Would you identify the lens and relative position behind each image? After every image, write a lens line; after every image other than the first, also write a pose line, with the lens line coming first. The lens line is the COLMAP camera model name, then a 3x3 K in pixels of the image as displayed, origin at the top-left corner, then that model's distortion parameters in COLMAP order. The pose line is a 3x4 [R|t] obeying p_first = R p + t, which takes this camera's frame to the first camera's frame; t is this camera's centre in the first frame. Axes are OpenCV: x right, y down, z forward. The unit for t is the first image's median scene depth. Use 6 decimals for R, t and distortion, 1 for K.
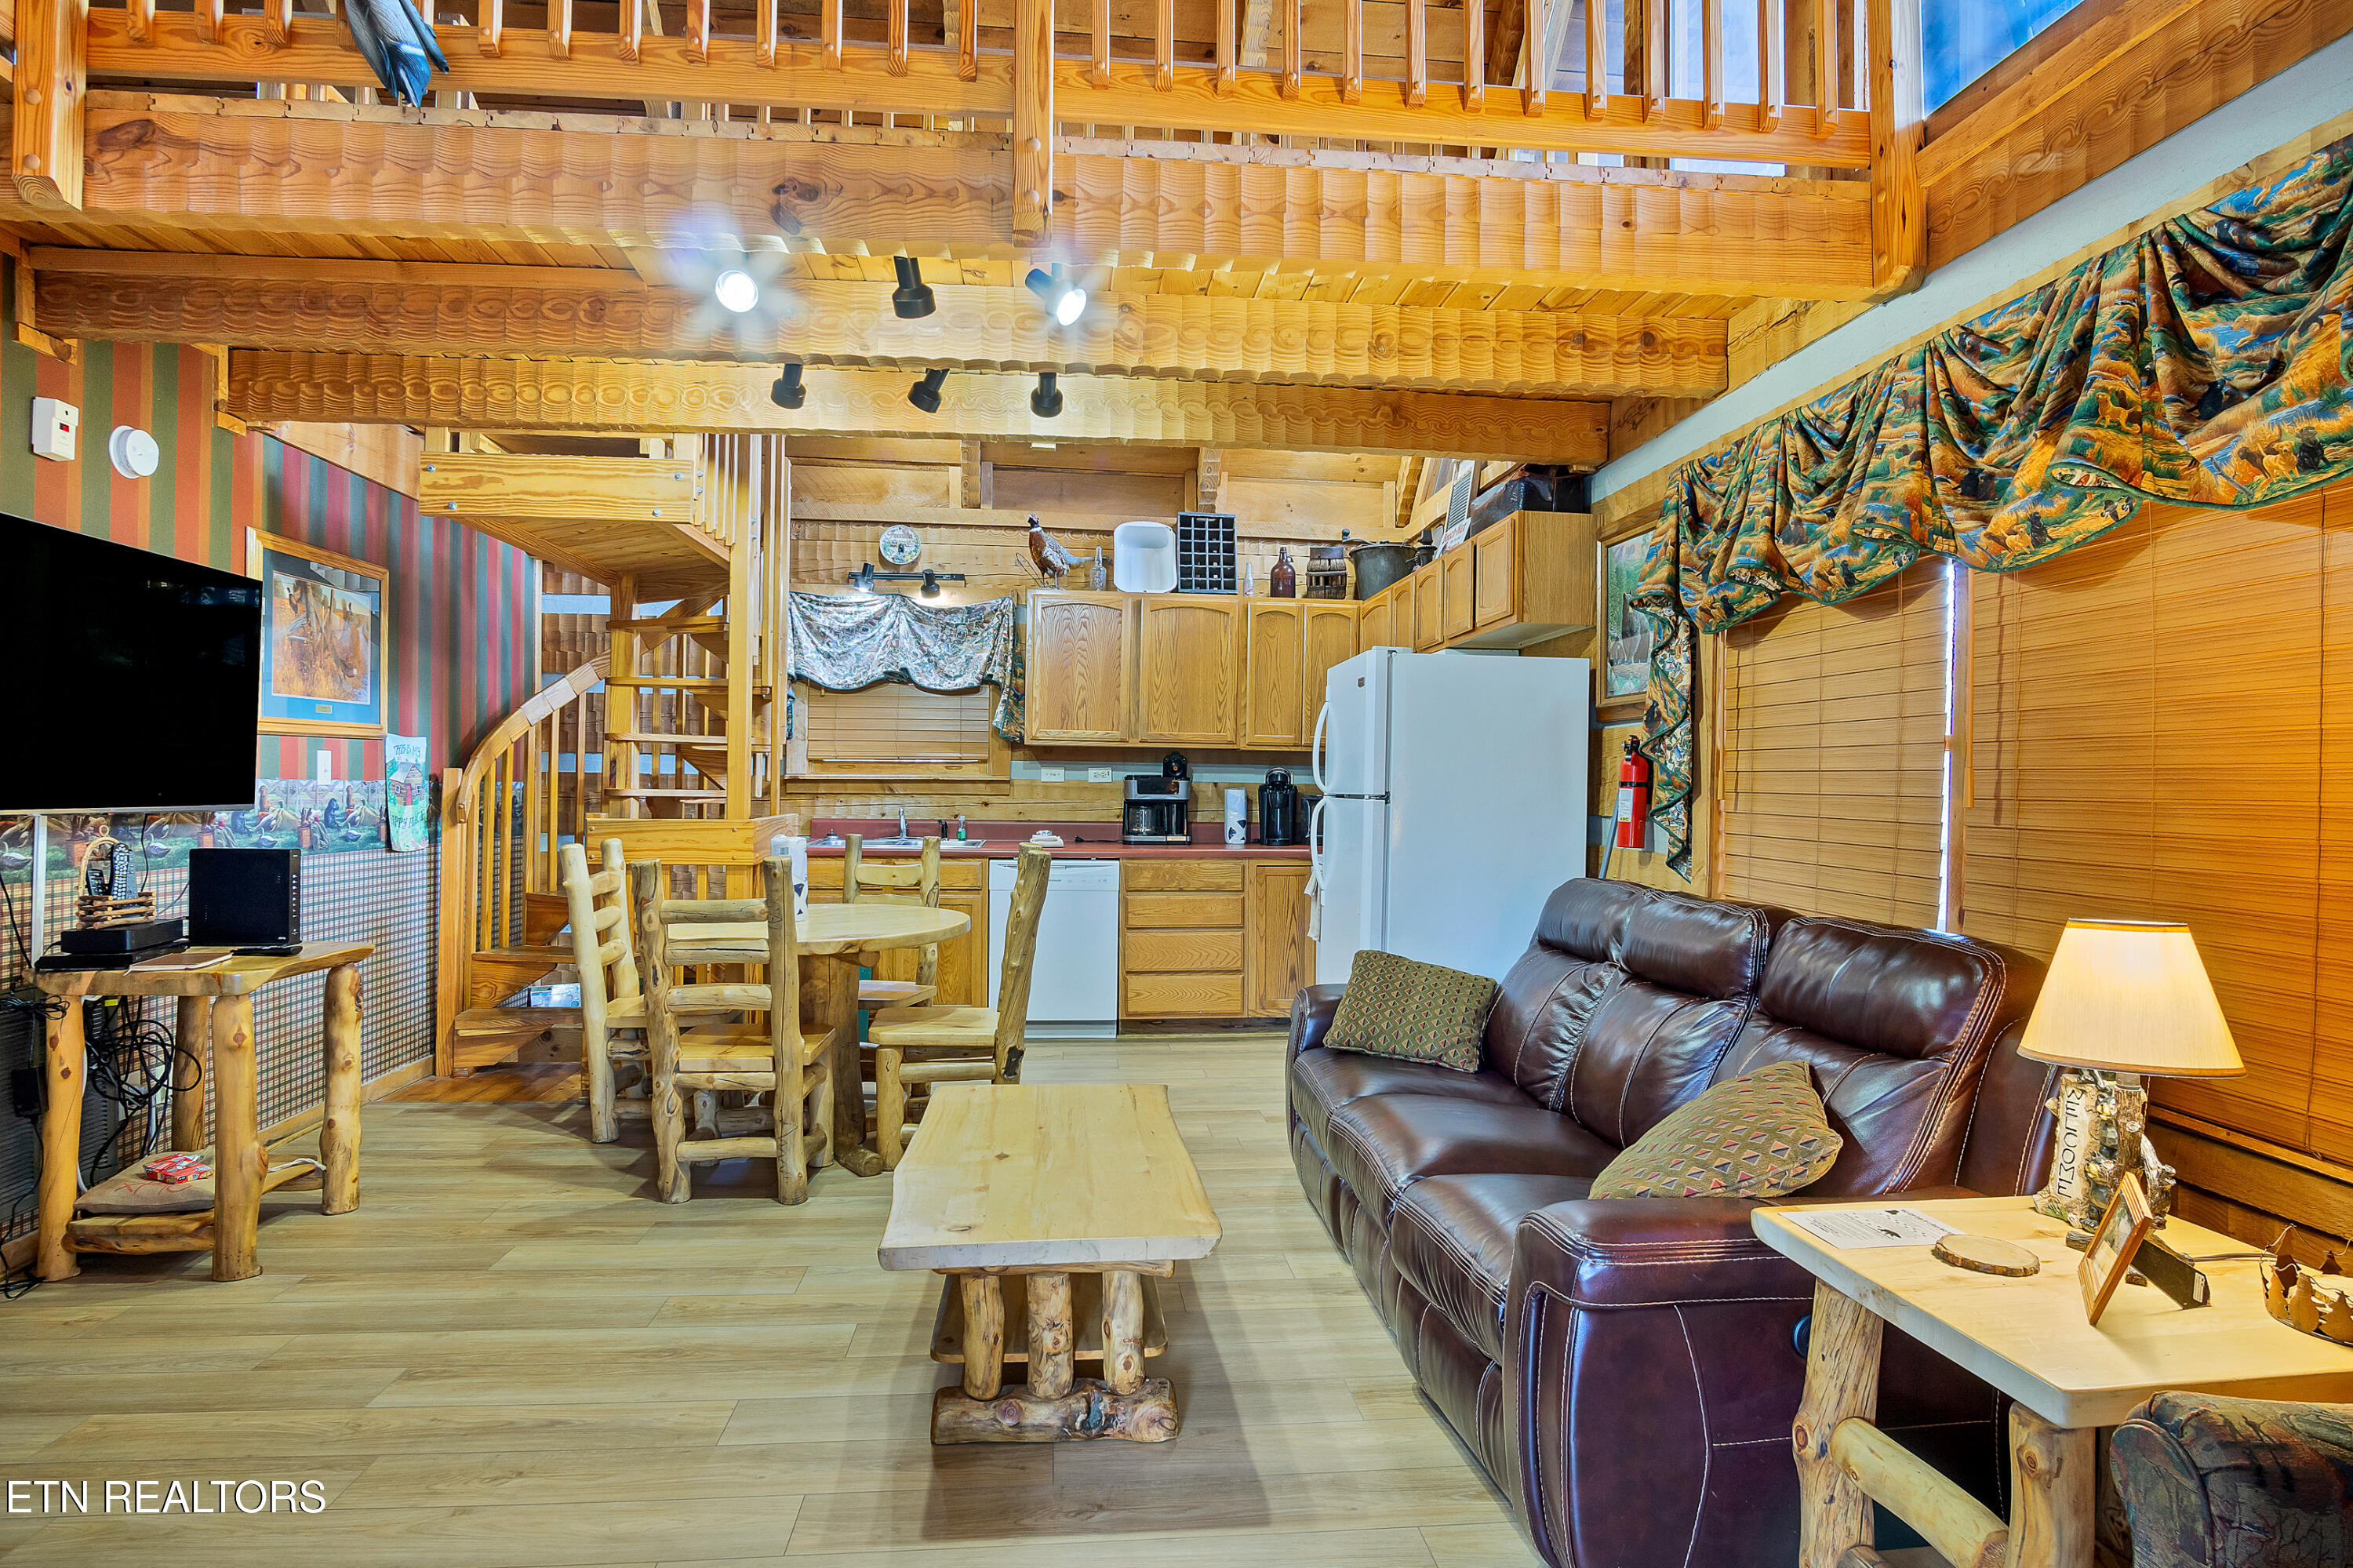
lens RADIAL K [[1309.9, 0, 1173.3], [0, 1309.9, 777.3], [0, 0, 1]] dist [-0.034258, 0.009034]
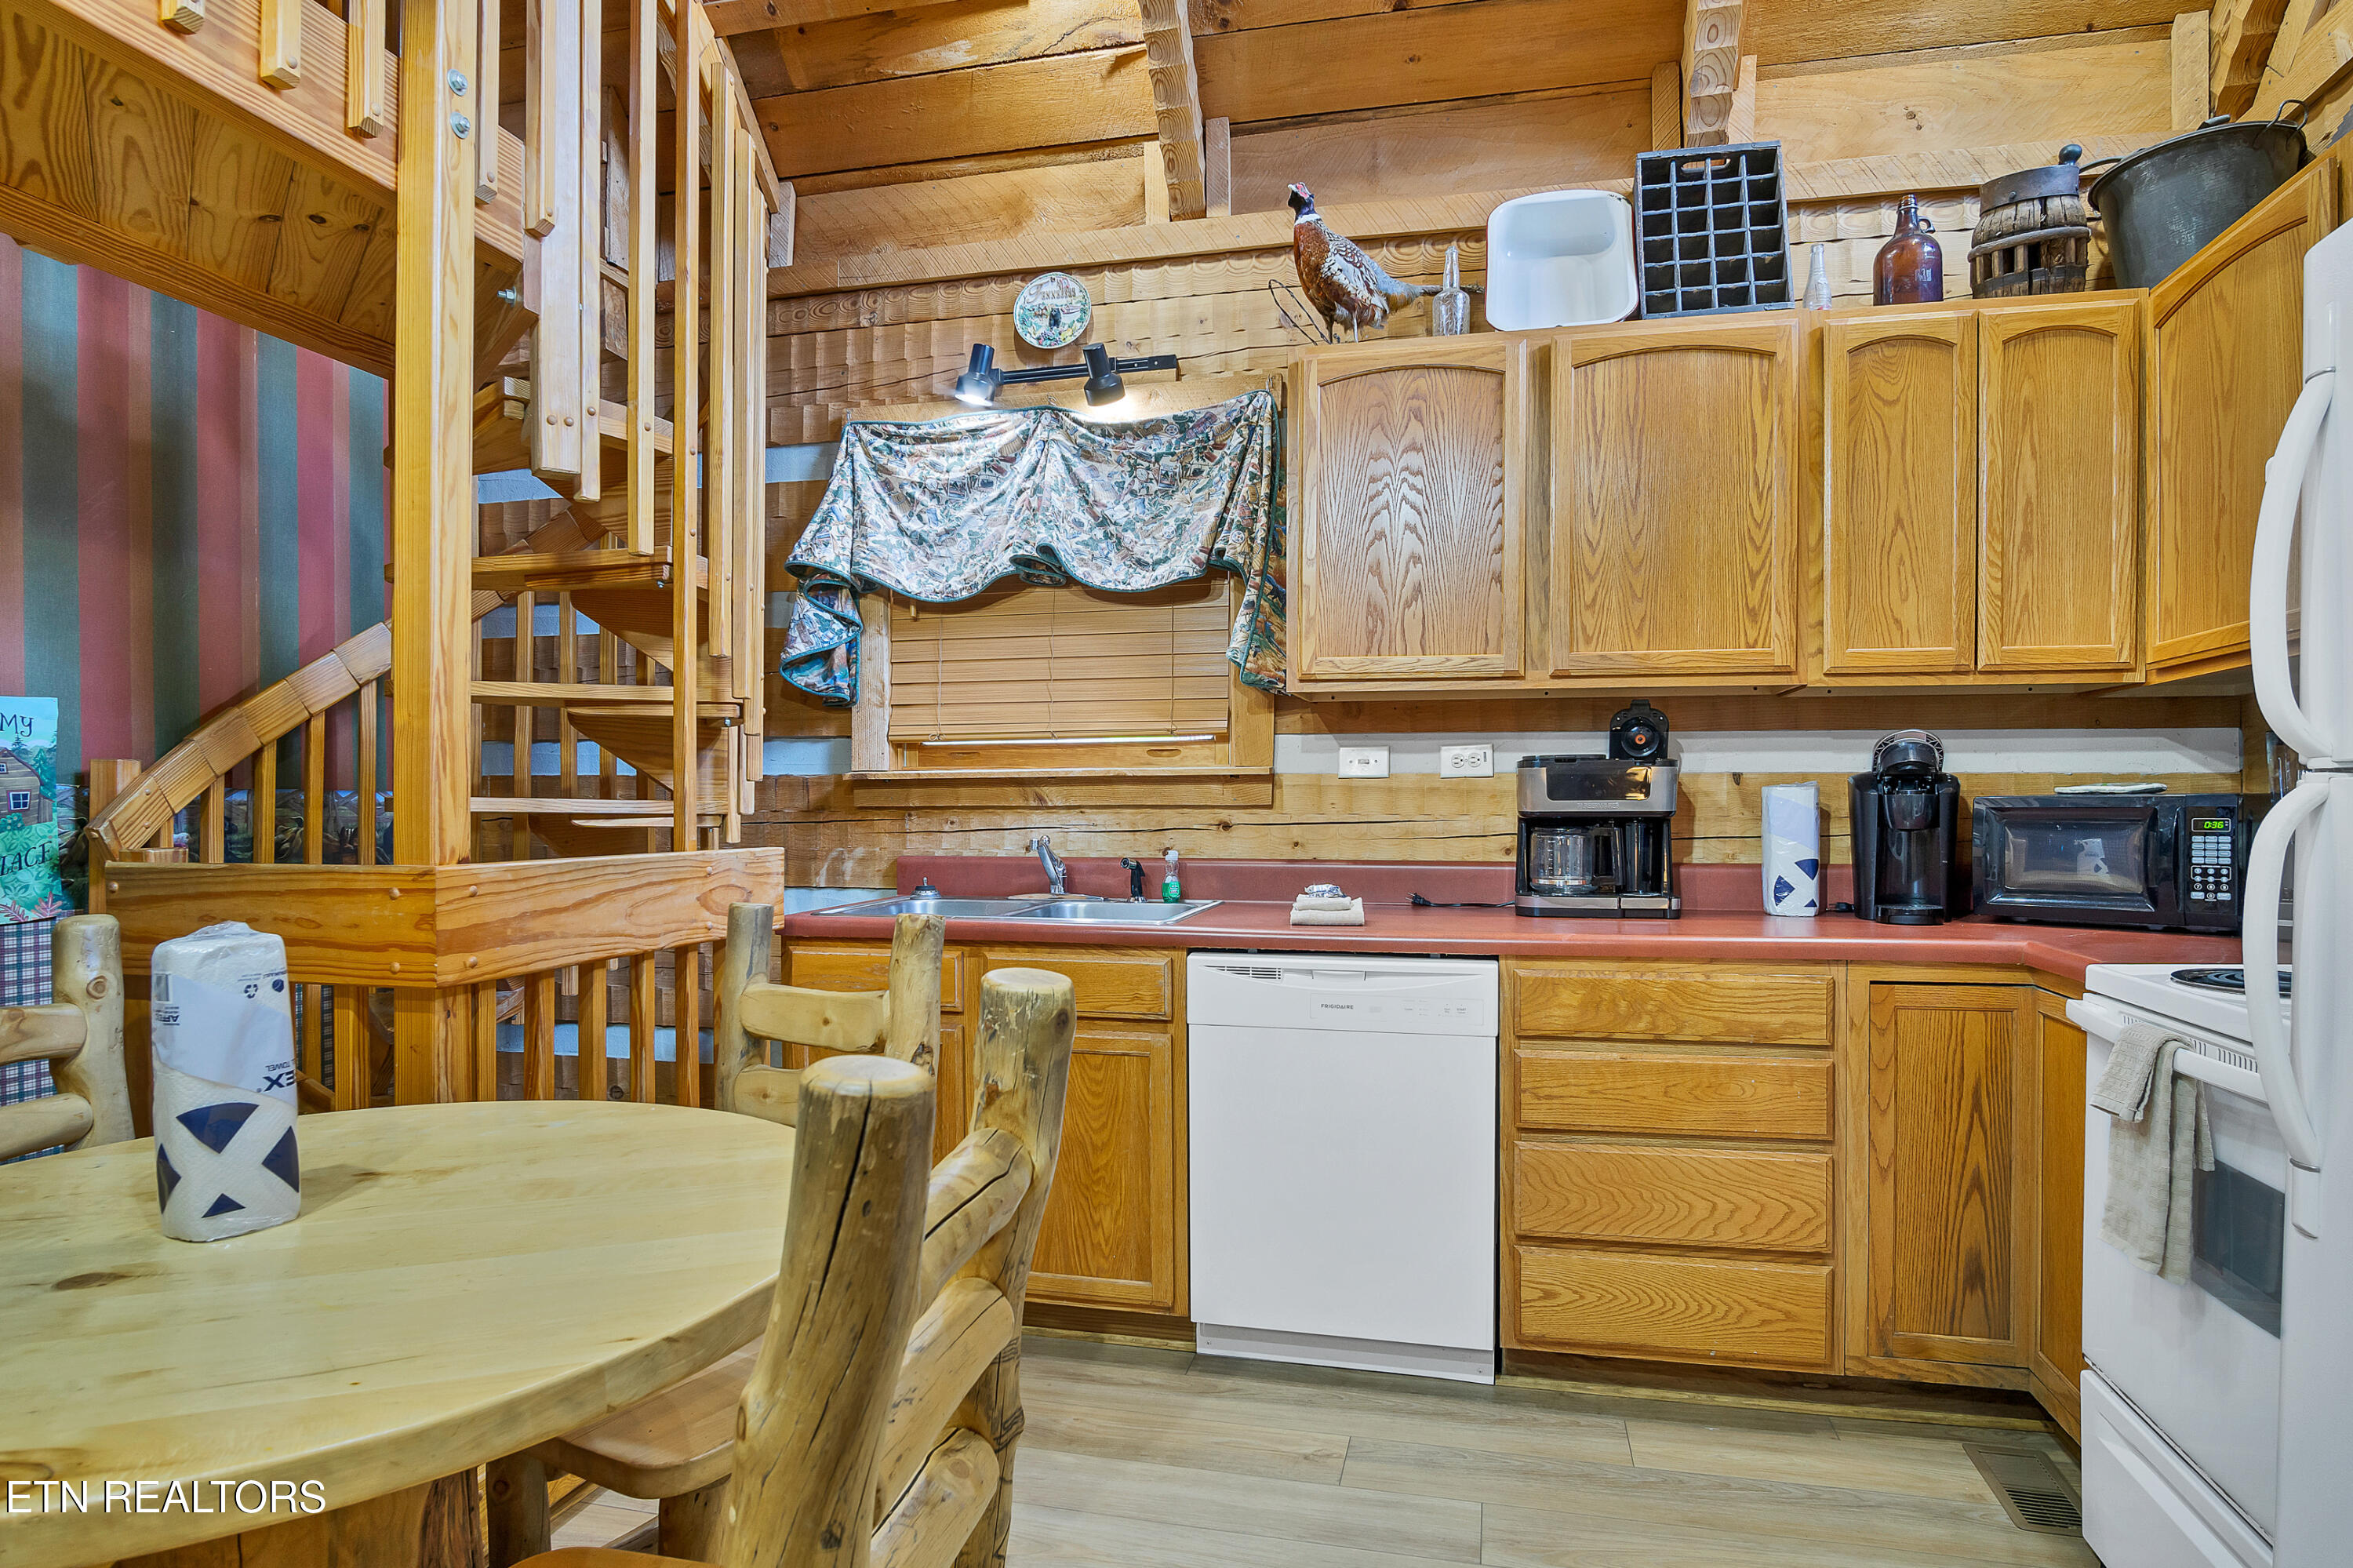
lens RADIAL K [[1309.9, 0, 1164.9], [0, 1309.9, 819.9], [0, 0, 1]] dist [-0.034258, 0.009034]
pose [[0.942525, -0.008886, -0.334017, -0.003536], [0.011987, 0.999902, 0.007223, 0.020050], [0.333920, -0.010811, 0.942539, 0.744517]]
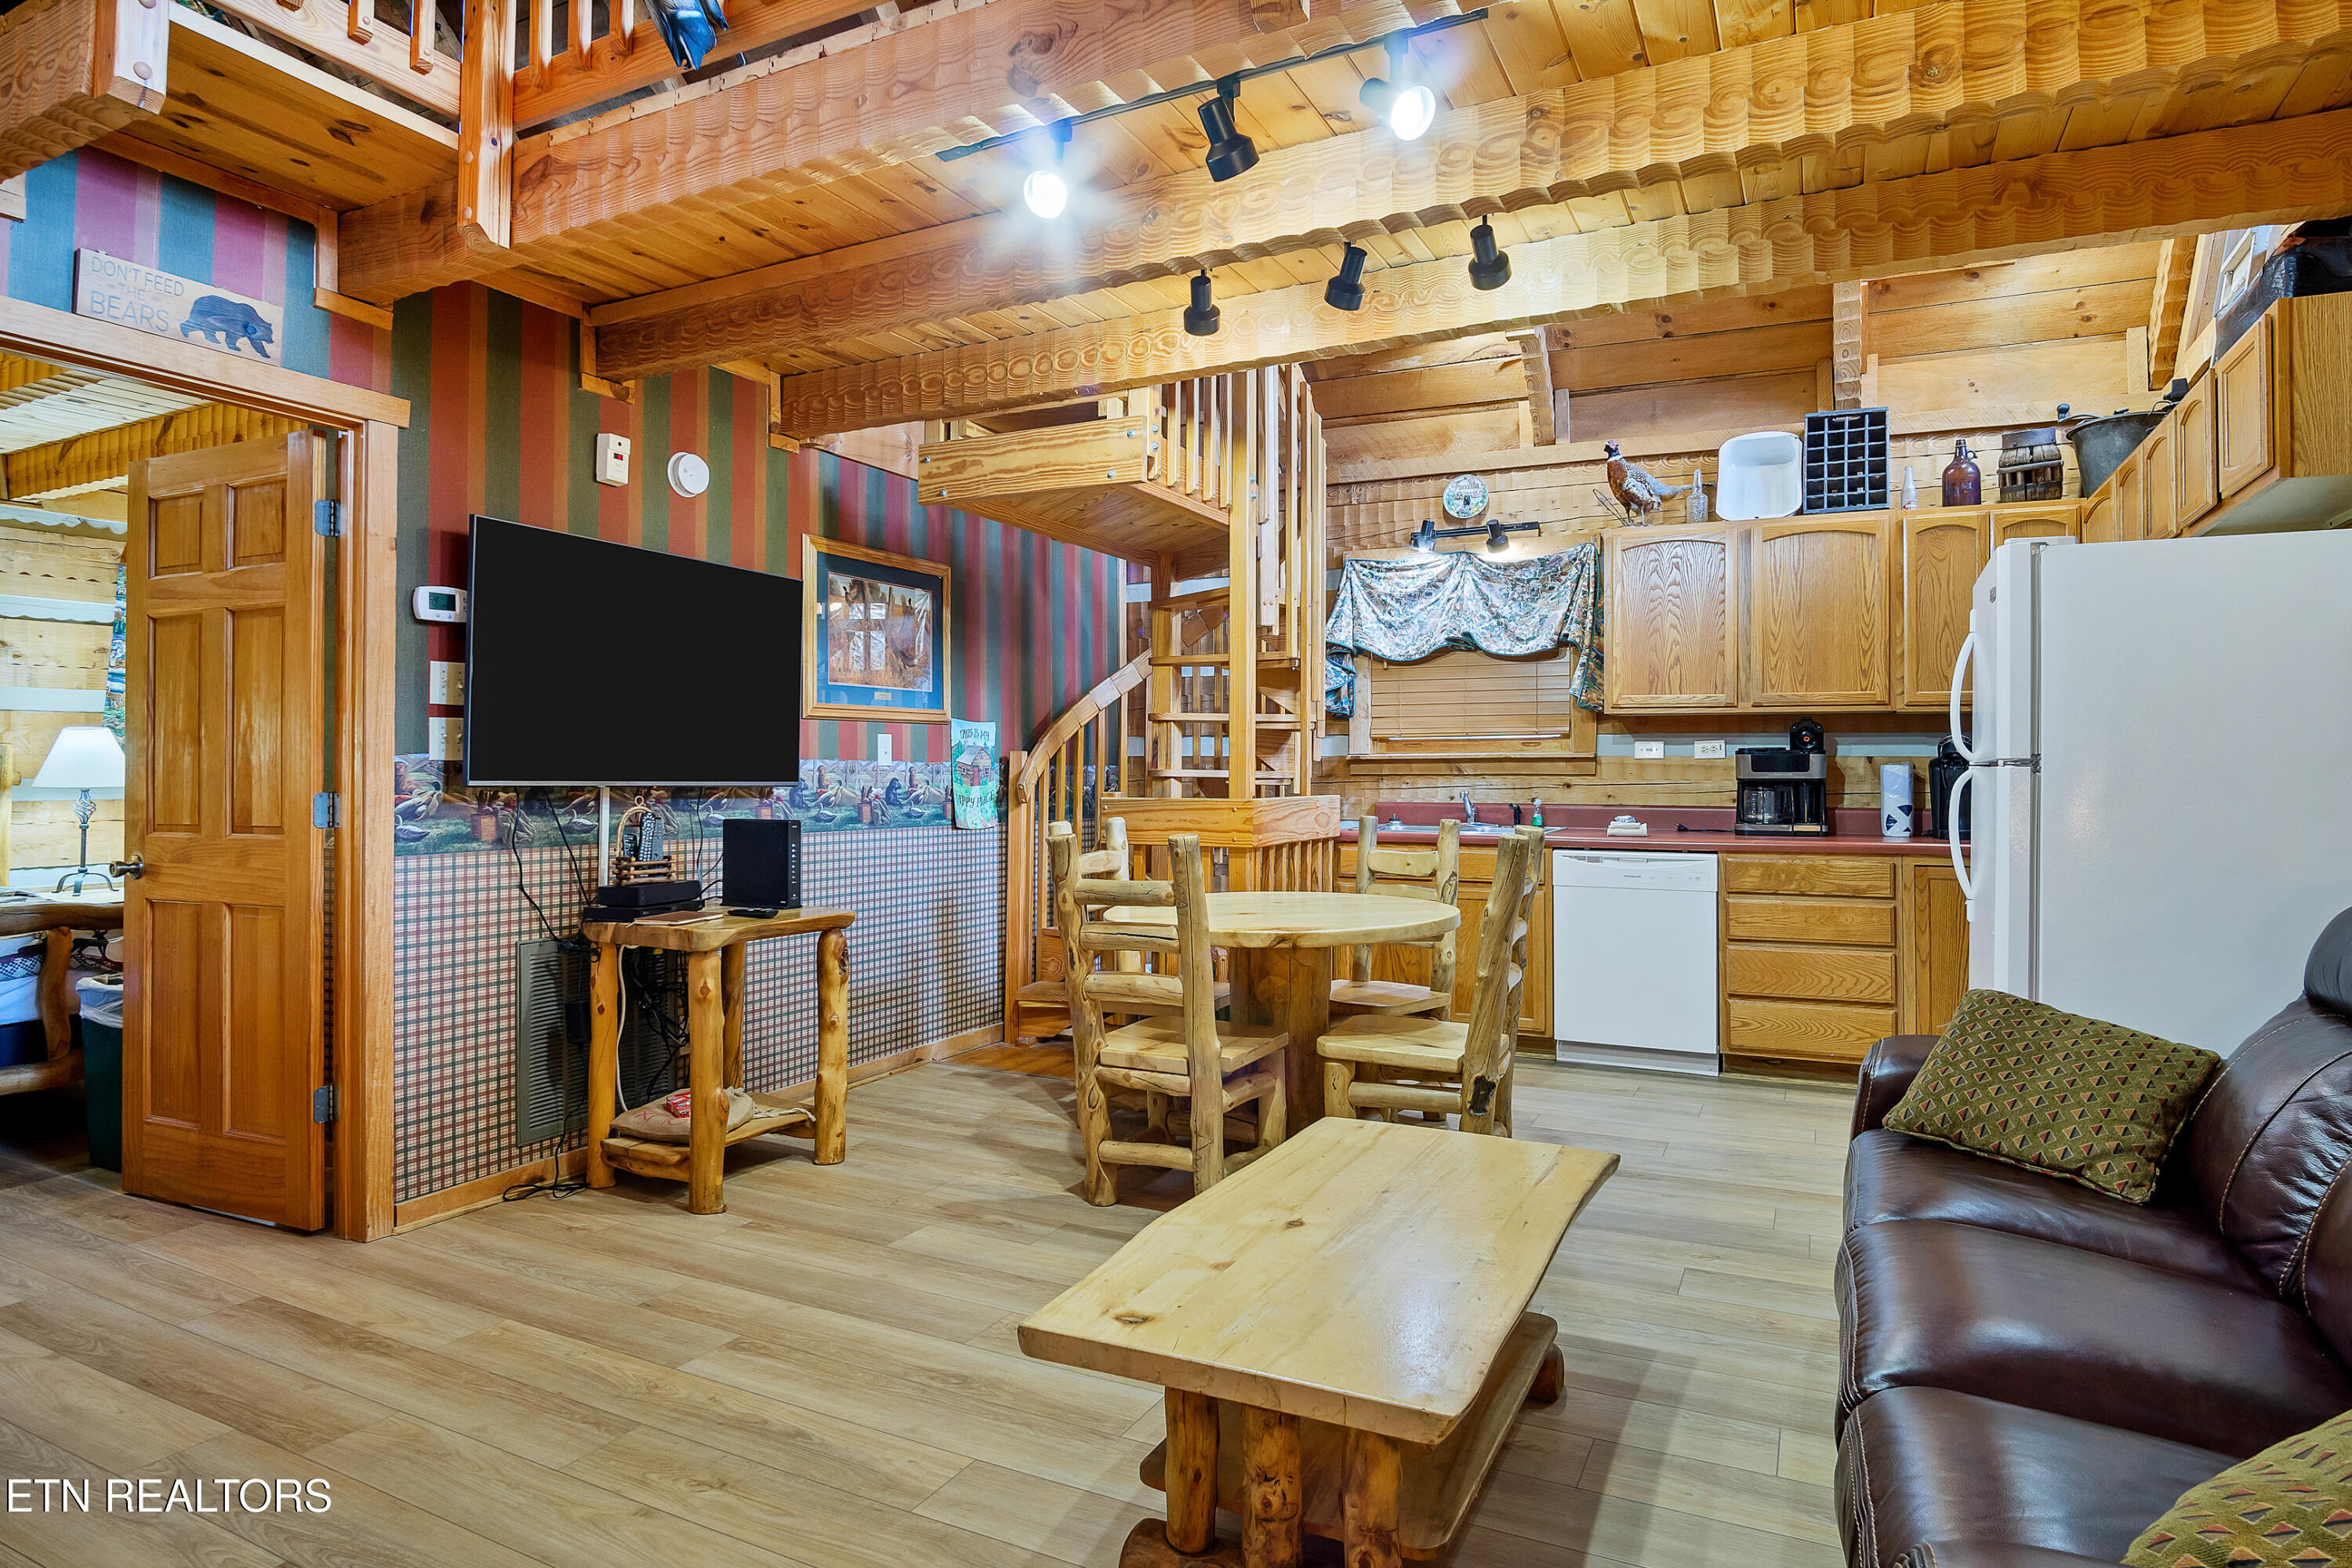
lens RADIAL K [[1309.3, 0, 1160.9], [0, 1309.3, 751.7], [0, 0, 1]] dist [-0.034258, 0.009034]
pose [[0.841777, -0.017977, -0.539527, 0.130936], [0.009117, 0.999776, -0.019088, 0.016724], [0.539749, 0.011148, 0.841752, 0.186774]]
